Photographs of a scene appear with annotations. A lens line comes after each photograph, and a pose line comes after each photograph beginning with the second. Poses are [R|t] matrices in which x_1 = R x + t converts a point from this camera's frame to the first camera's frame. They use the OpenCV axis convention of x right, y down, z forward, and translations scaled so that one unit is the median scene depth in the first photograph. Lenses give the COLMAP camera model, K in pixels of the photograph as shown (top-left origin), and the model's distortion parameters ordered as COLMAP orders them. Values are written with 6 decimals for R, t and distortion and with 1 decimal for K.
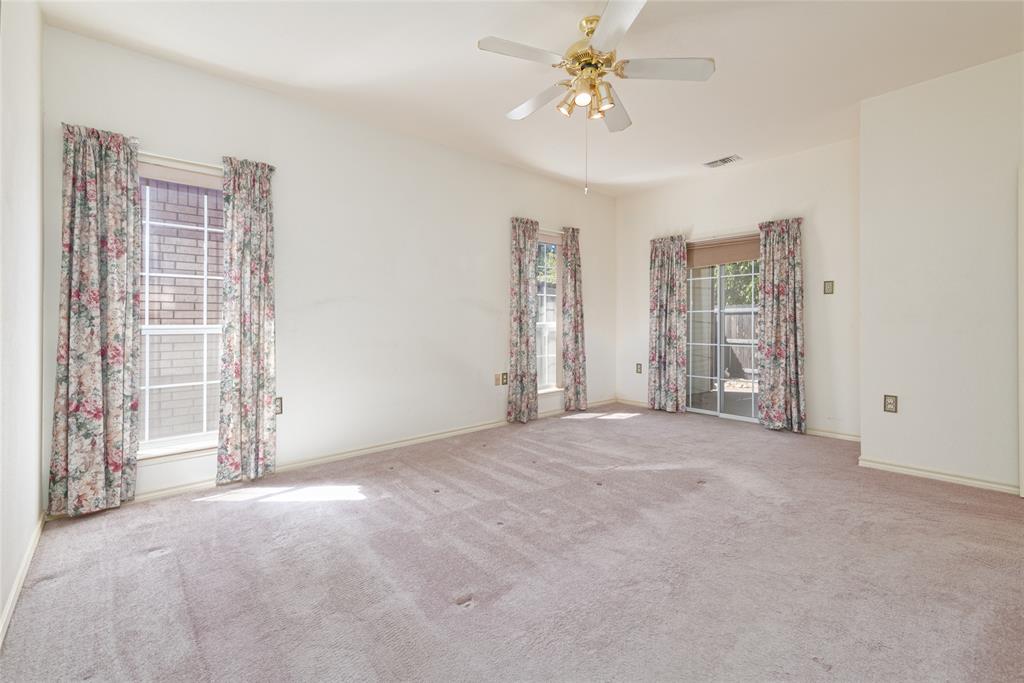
lens RADIAL K [[454.2, 0, 515.0], [0, 454.2, 324.4], [0, 0, 1]] dist [0.007831, -0.000108]
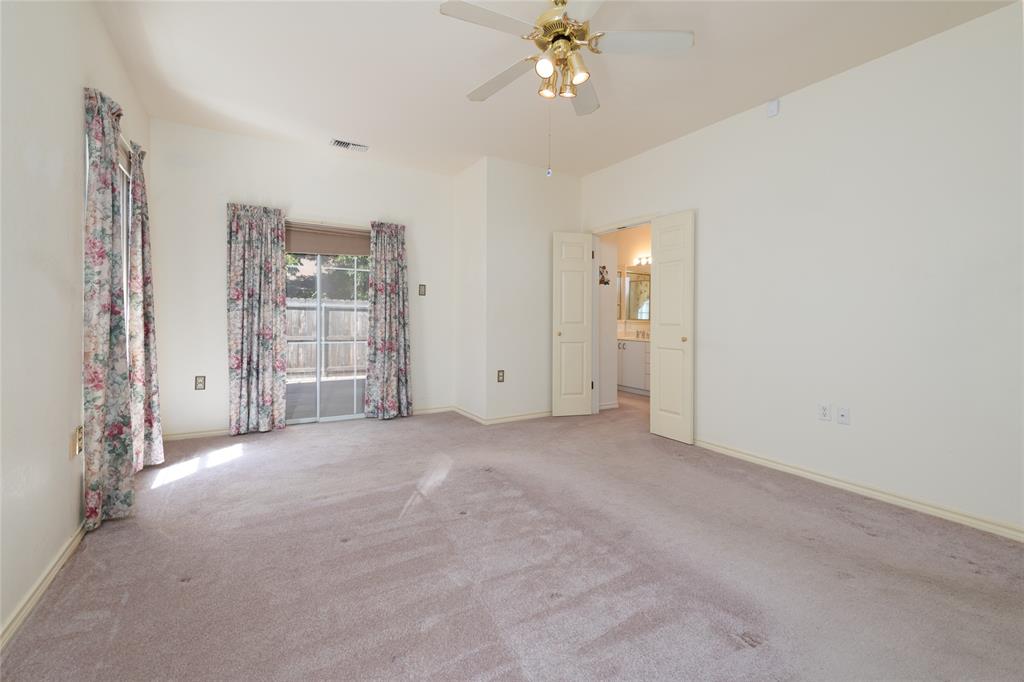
lens RADIAL K [[454.2, 0, 515.0], [0, 454.2, 323.9], [0, 0, 1]] dist [0.007831, -0.000108]
pose [[0.157103, -0.006481, 0.987561, -0.420213], [-0.007648, 0.999940, 0.007779, -0.002527], [-0.987553, -0.008775, 0.157044, 0.522142]]
